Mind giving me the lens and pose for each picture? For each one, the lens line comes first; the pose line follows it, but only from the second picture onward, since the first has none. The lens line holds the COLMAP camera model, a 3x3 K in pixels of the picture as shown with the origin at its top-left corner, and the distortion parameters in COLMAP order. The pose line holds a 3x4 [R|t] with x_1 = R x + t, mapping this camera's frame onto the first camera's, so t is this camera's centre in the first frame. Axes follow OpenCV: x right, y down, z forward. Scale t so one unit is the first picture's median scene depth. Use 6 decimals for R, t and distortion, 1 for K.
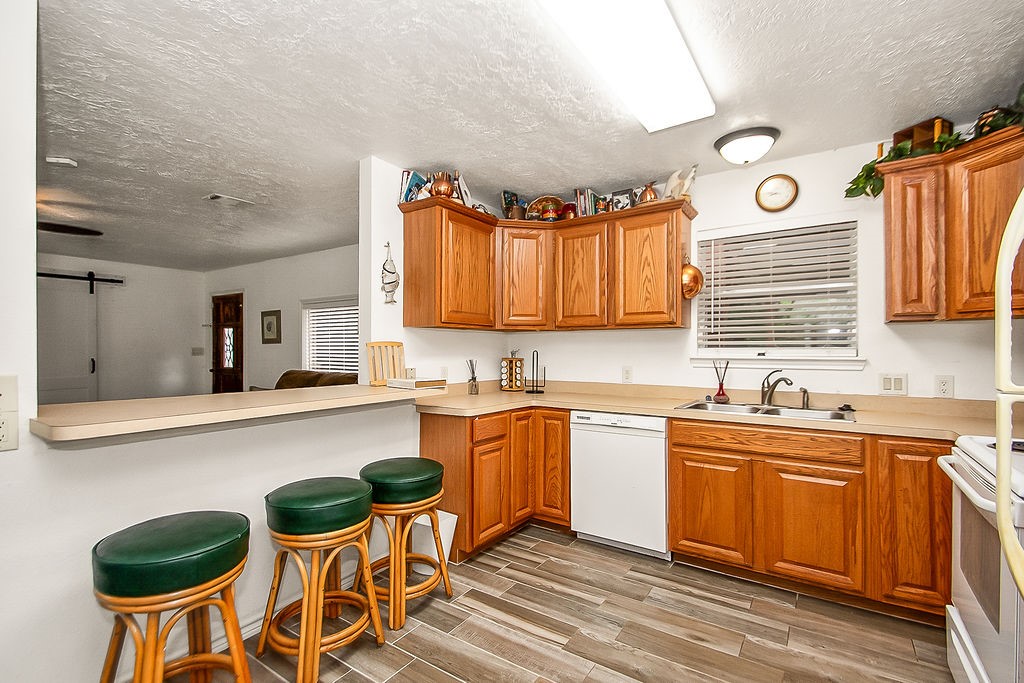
lens RADIAL K [[466.2, 0, 524.3], [0, 466.2, 349.7], [0, 0, 1]] dist [0.001588, -0.001164]
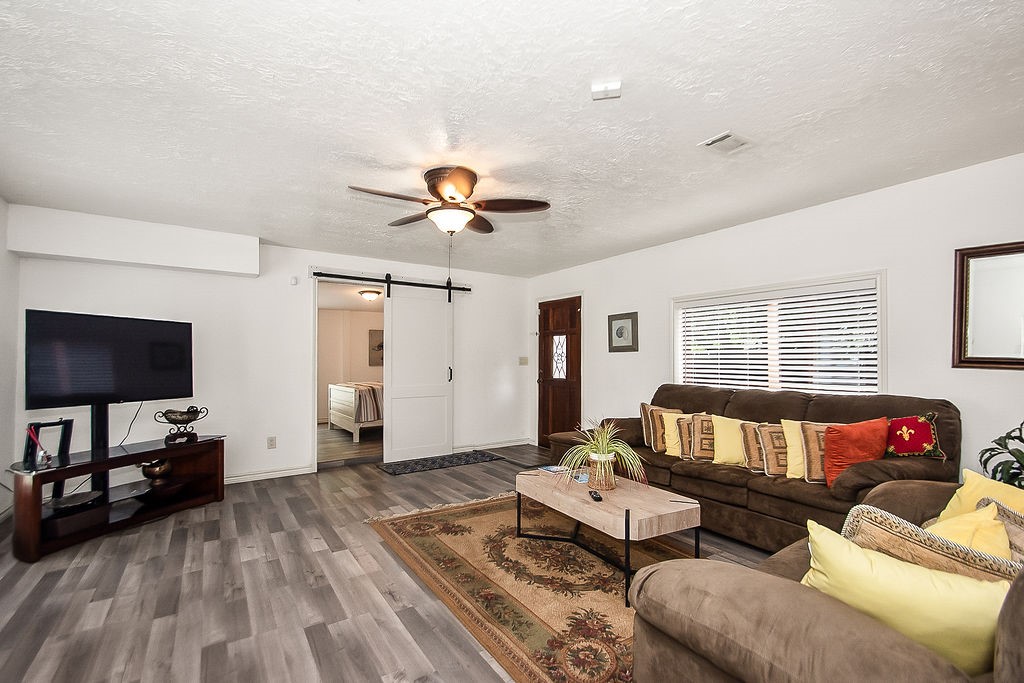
lens RADIAL K [[466.2, 0, 524.3], [0, 466.2, 349.7], [0, 0, 1]] dist [0.001588, -0.001164]
pose [[0.923776, -0.005017, -0.382899, -0.377419], [-0.005613, 0.999629, -0.026640, 0.007192], [0.382891, 0.026759, 0.923406, 0.134373]]
